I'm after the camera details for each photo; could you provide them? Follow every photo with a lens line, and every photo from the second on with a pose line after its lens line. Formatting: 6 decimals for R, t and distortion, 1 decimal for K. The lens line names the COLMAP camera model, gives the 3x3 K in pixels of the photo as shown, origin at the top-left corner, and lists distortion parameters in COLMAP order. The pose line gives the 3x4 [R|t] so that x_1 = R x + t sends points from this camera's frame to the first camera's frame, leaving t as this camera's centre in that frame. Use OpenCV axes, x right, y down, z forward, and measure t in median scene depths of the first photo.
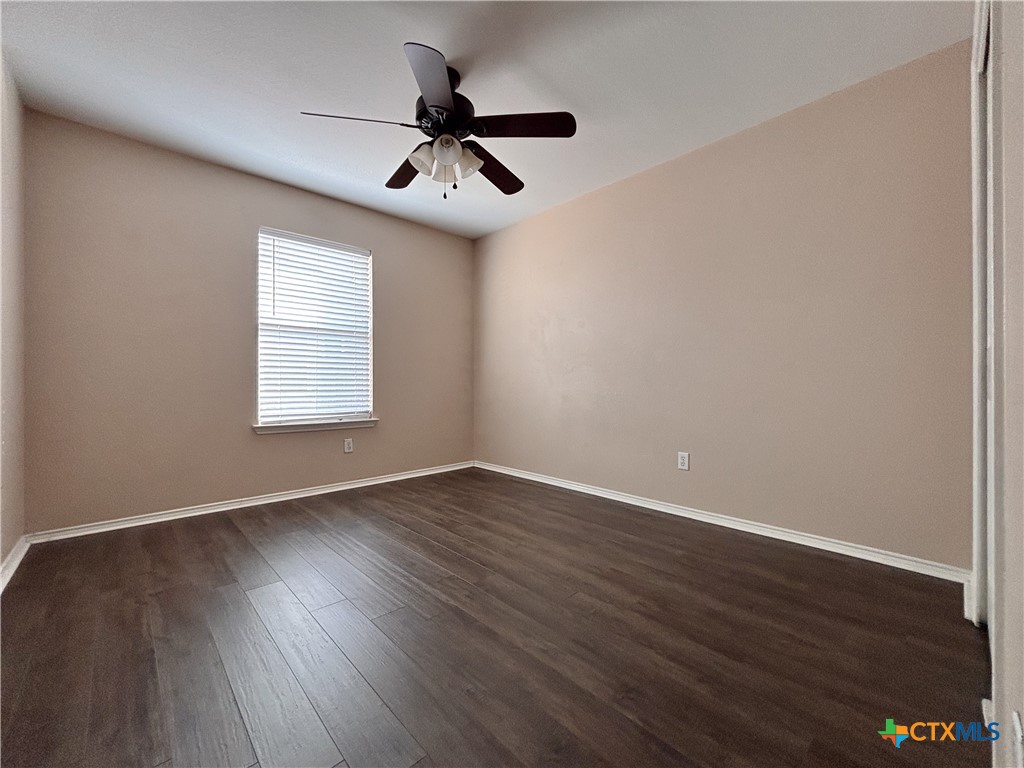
lens RADIAL K [[421.3, 0, 512.0], [0, 421.3, 384.0], [0, 0, 1]] dist [-0.000875, -0.000039]
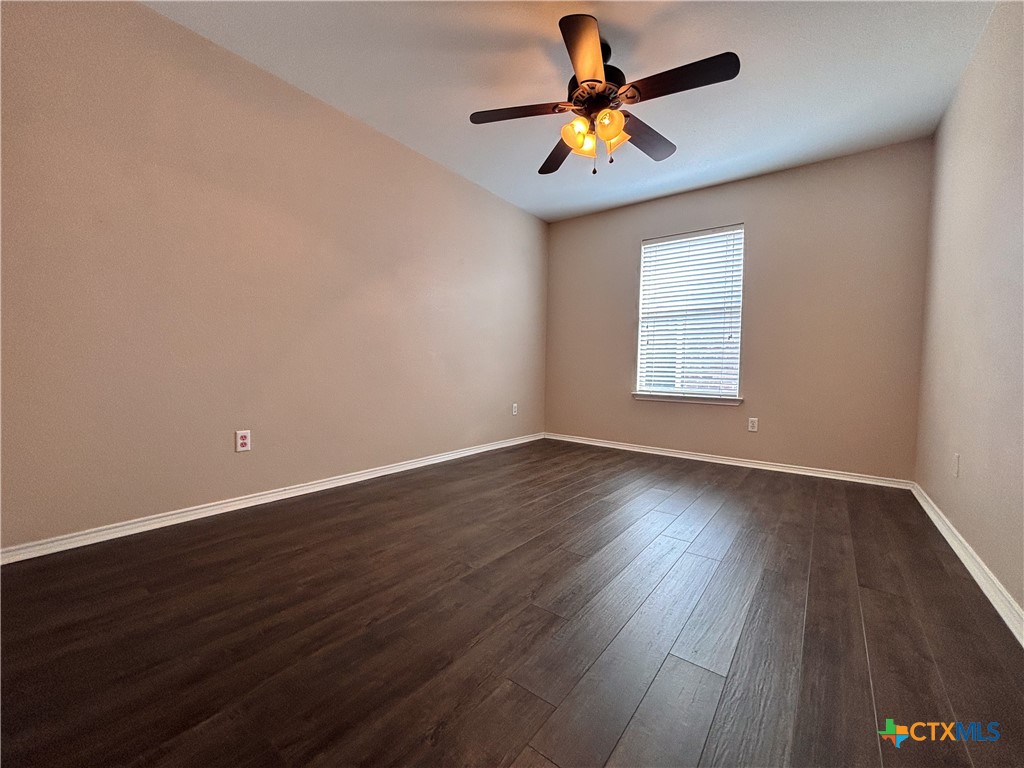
lens RADIAL K [[421.3, 0, 512.0], [0, 421.3, 384.0], [0, 0, 1]] dist [-0.000875, -0.000039]
pose [[0.176221, 0.054334, -0.982850, 0.542520], [-0.003005, 0.998500, 0.054660, -0.000966], [0.984346, -0.006678, 0.176120, 0.324808]]
